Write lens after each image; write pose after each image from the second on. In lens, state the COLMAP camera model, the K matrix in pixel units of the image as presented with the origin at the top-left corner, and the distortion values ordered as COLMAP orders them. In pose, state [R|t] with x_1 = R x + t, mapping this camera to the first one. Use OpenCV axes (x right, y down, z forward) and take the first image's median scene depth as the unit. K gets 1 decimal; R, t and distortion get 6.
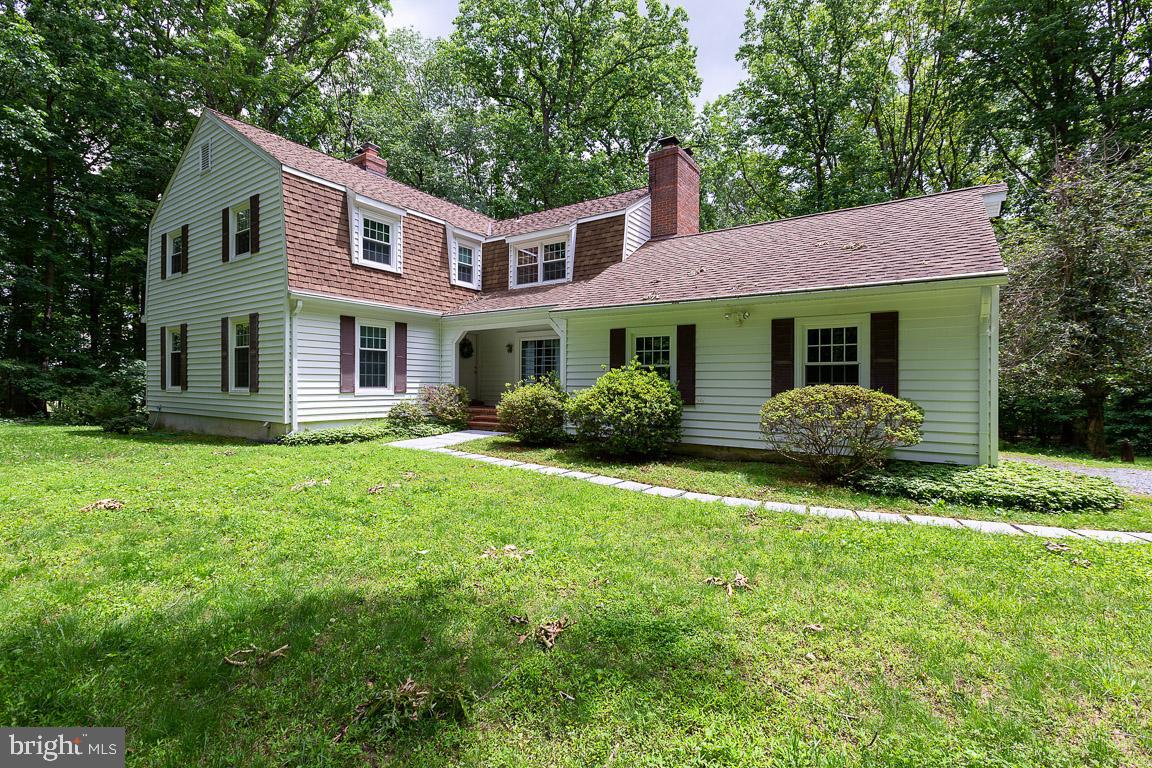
lens RADIAL K [[517.6, 0, 576.0], [0, 517.6, 384.0], [0, 0, 1]] dist [0.011227, -0.000220]
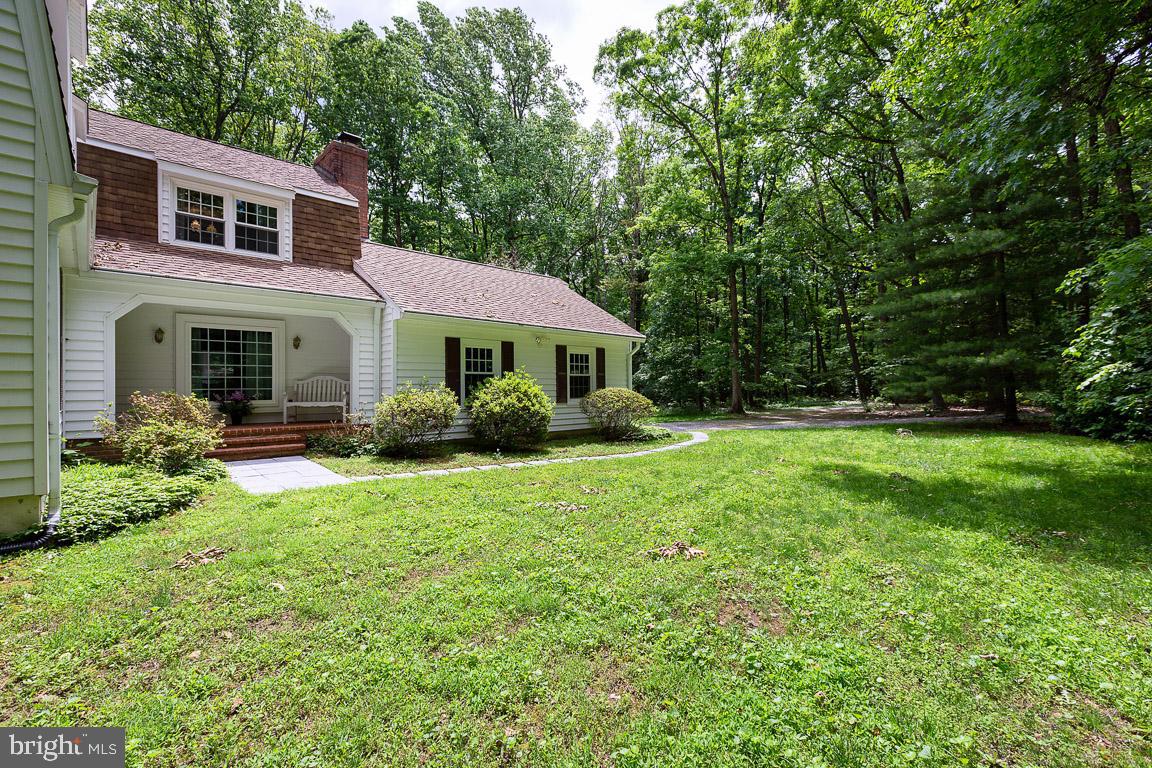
lens RADIAL K [[517.6, 0, 576.0], [0, 517.6, 384.0], [0, 0, 1]] dist [0.011227, -0.000220]
pose [[0.214957, 0.000255, 0.976623, -0.671957], [0.009621, 0.999951, -0.002379, -0.003330], [-0.976576, 0.009908, 0.214944, 0.382034]]
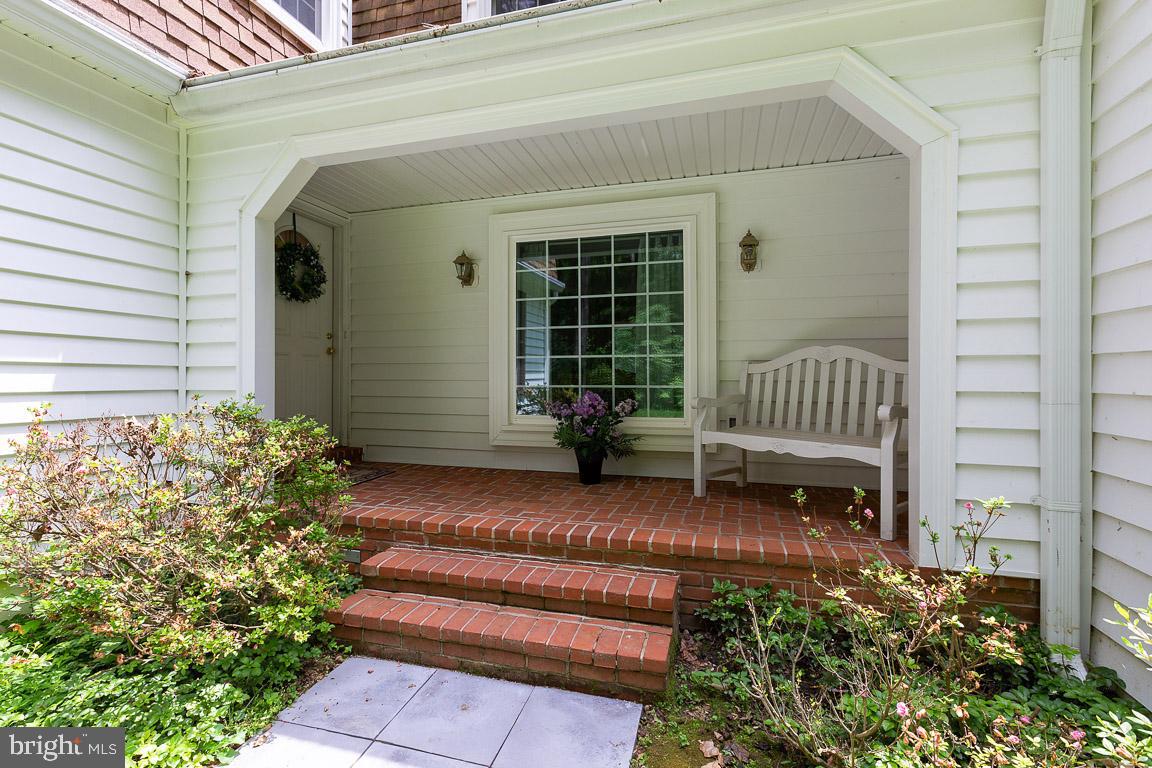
lens RADIAL K [[522.3, 0, 576.0], [0, 522.3, 384.0], [0, 0, 1]] dist [-0.011067, 0.000014]
pose [[0.946326, -0.010375, 0.323048, -0.173087], [0.006645, 0.999898, 0.012646, -0.007555], [-0.323147, -0.009820, 0.946298, 0.732905]]
